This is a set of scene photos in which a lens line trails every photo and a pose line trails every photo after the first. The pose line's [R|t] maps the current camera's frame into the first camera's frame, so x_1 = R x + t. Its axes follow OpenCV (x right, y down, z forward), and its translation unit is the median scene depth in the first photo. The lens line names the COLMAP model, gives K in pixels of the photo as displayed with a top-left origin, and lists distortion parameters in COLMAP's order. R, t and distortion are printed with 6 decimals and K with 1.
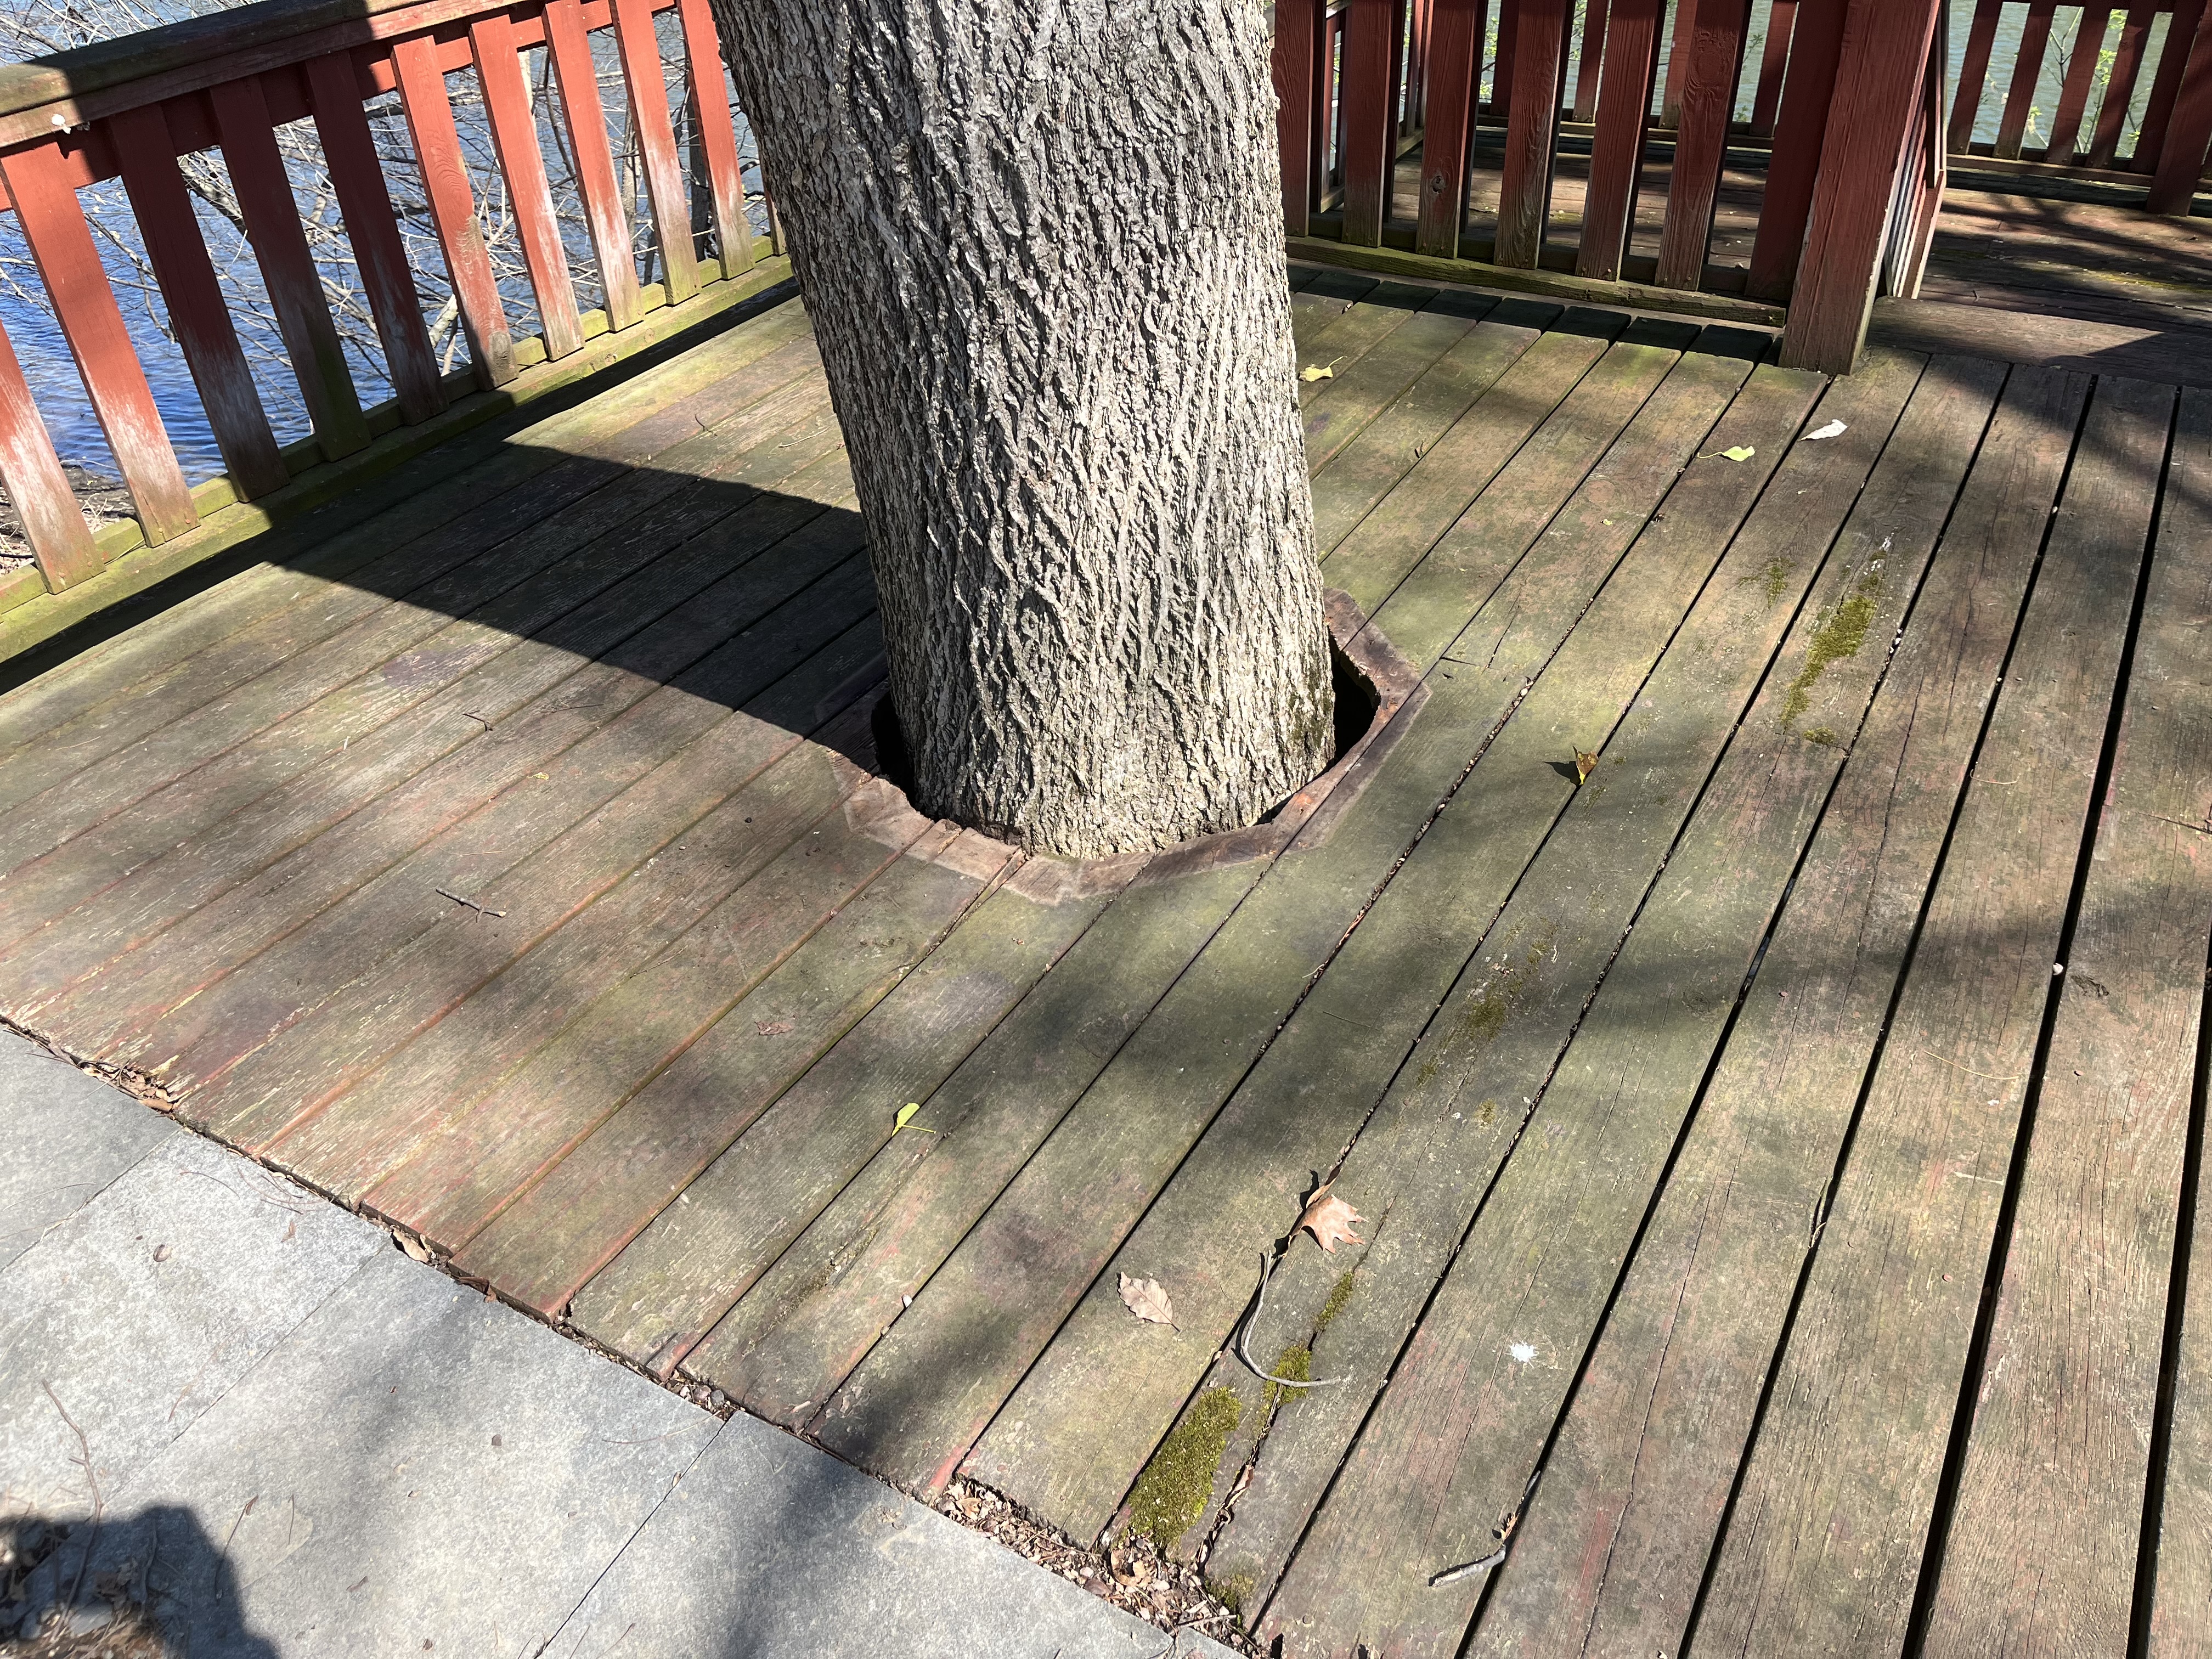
lens RADIAL K [[1711.0, 0, 1106.0], [0, 1711.0, 829.5], [0, 0, 1]] dist [0.081392, -0.111328]
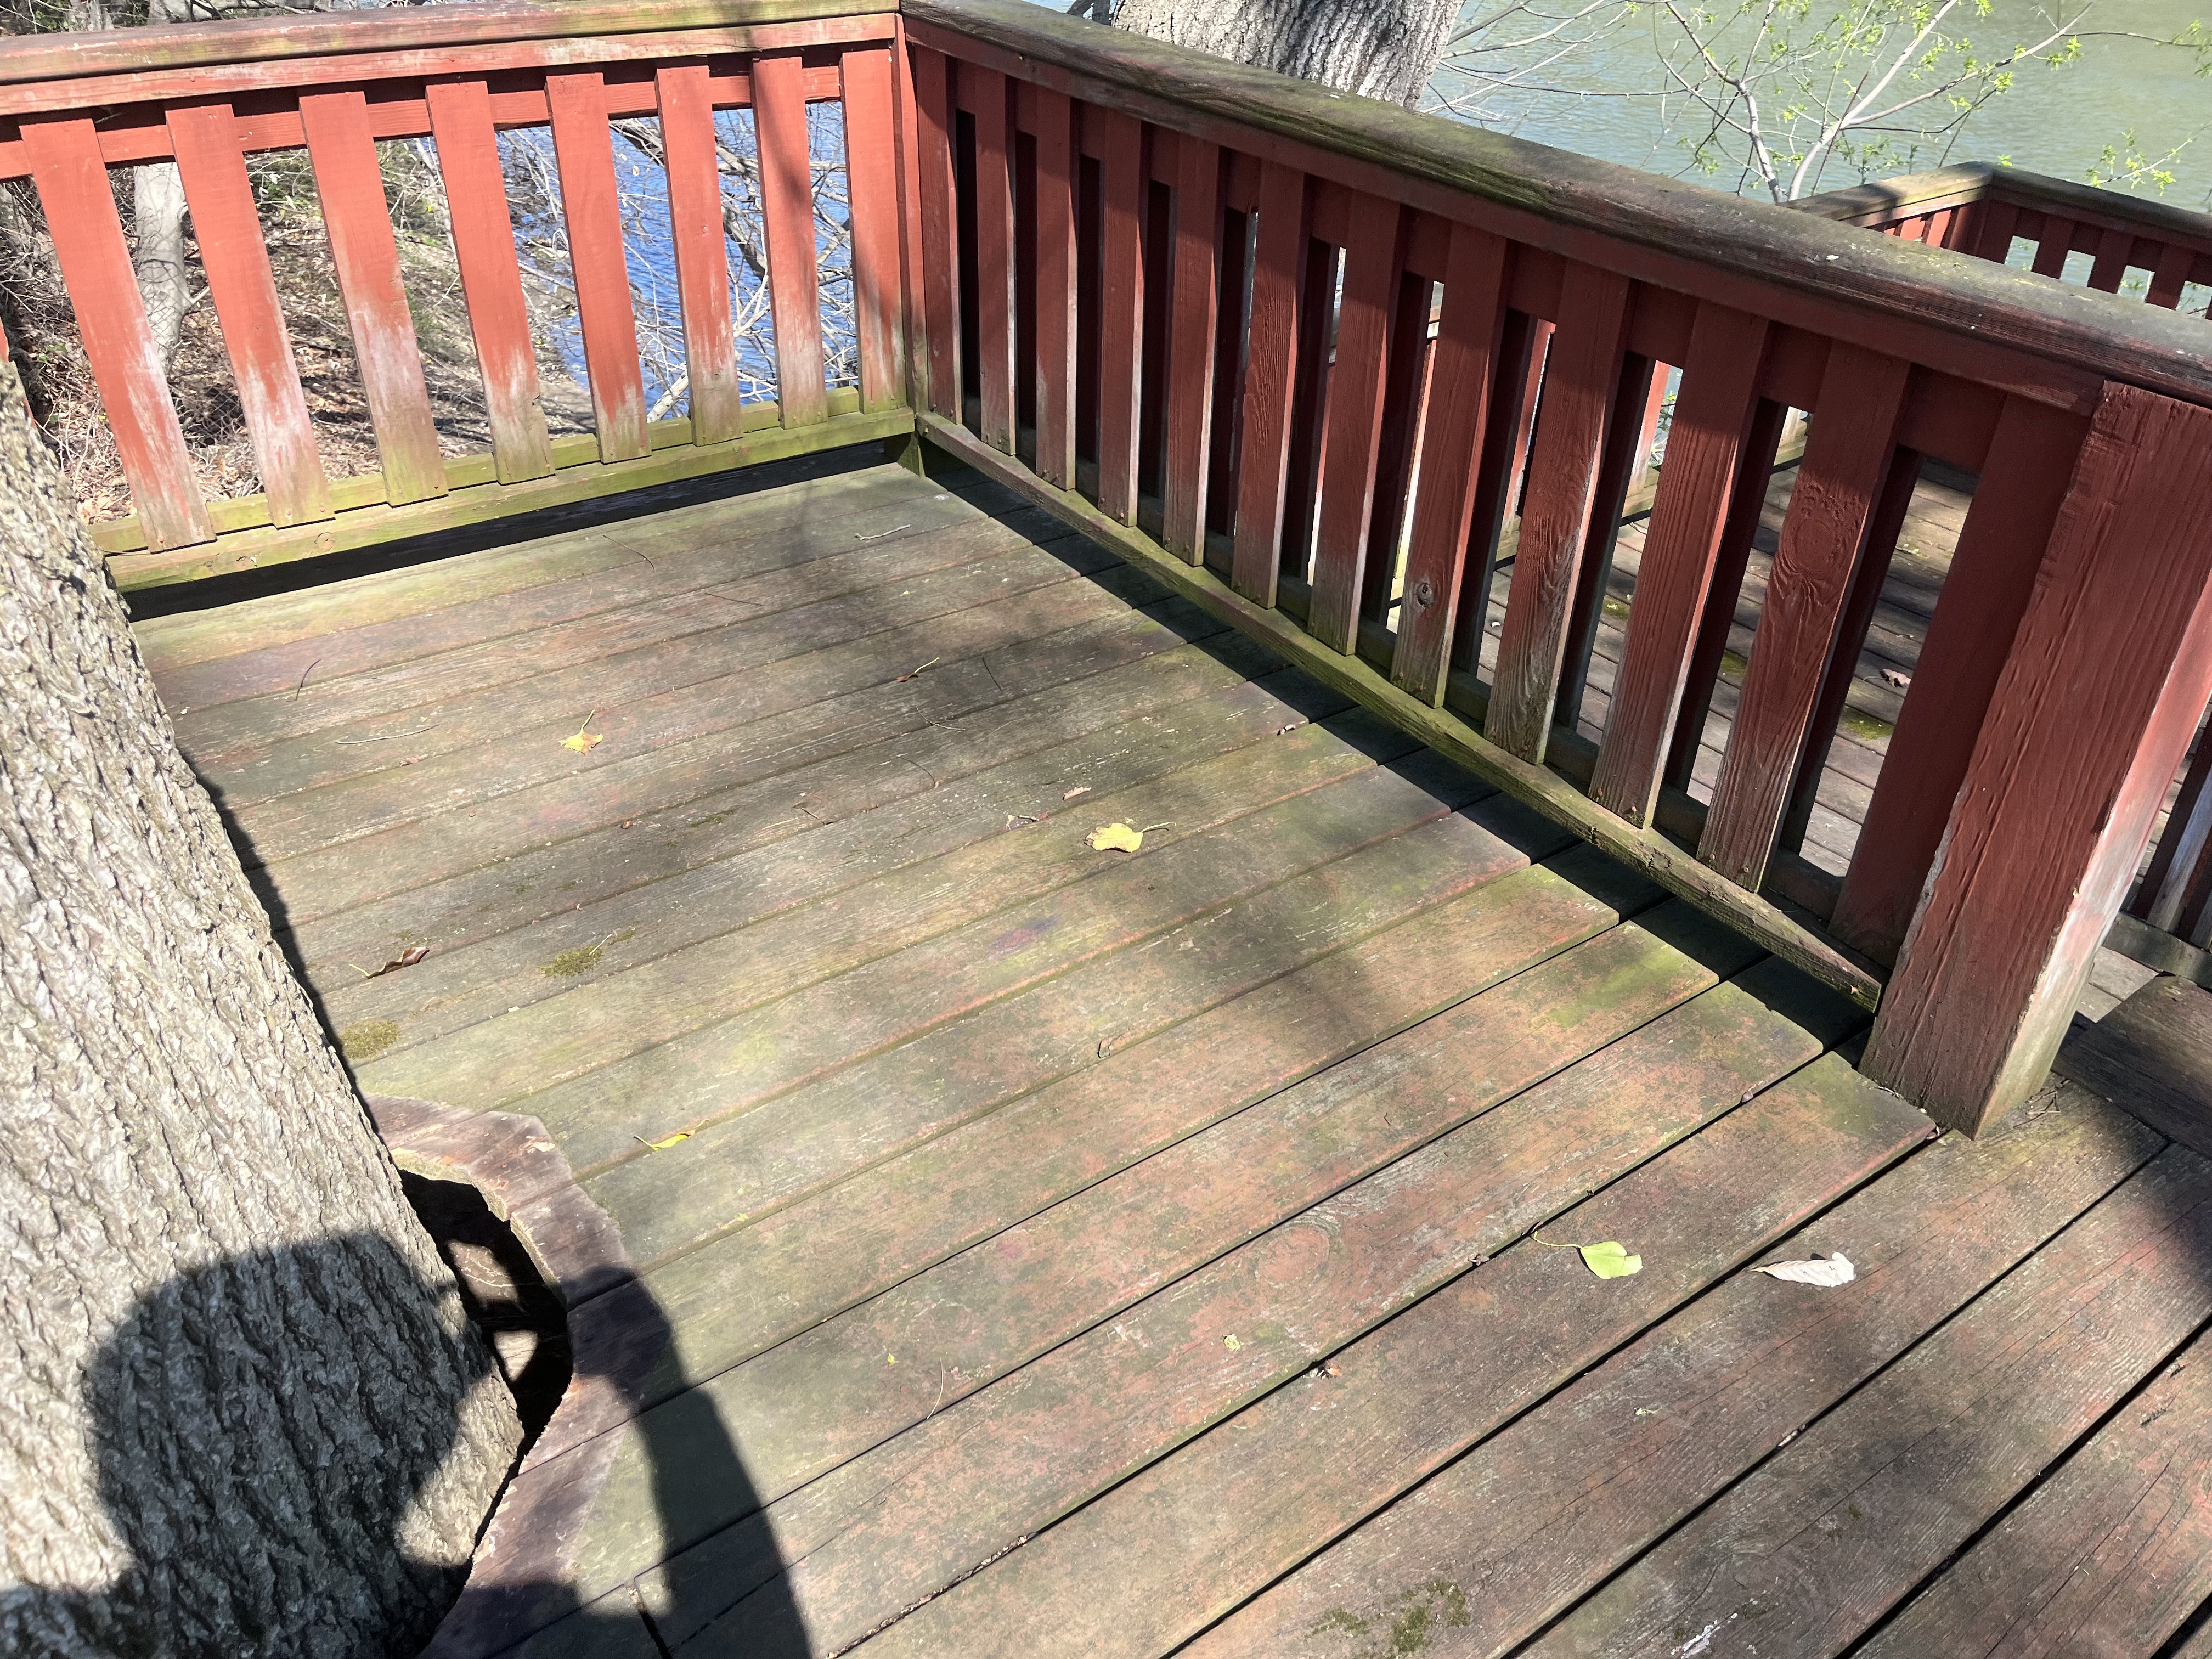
lens RADIAL K [[1711.0, 0, 1106.0], [0, 1711.0, 829.5], [0, 0, 1]] dist [0.081392, -0.111328]
pose [[0.910968, 0.280348, -0.302559, 0.319635], [-0.295054, 0.955476, -0.003036, -0.272421], [0.288236, 0.092036, 0.953126, 0.402717]]
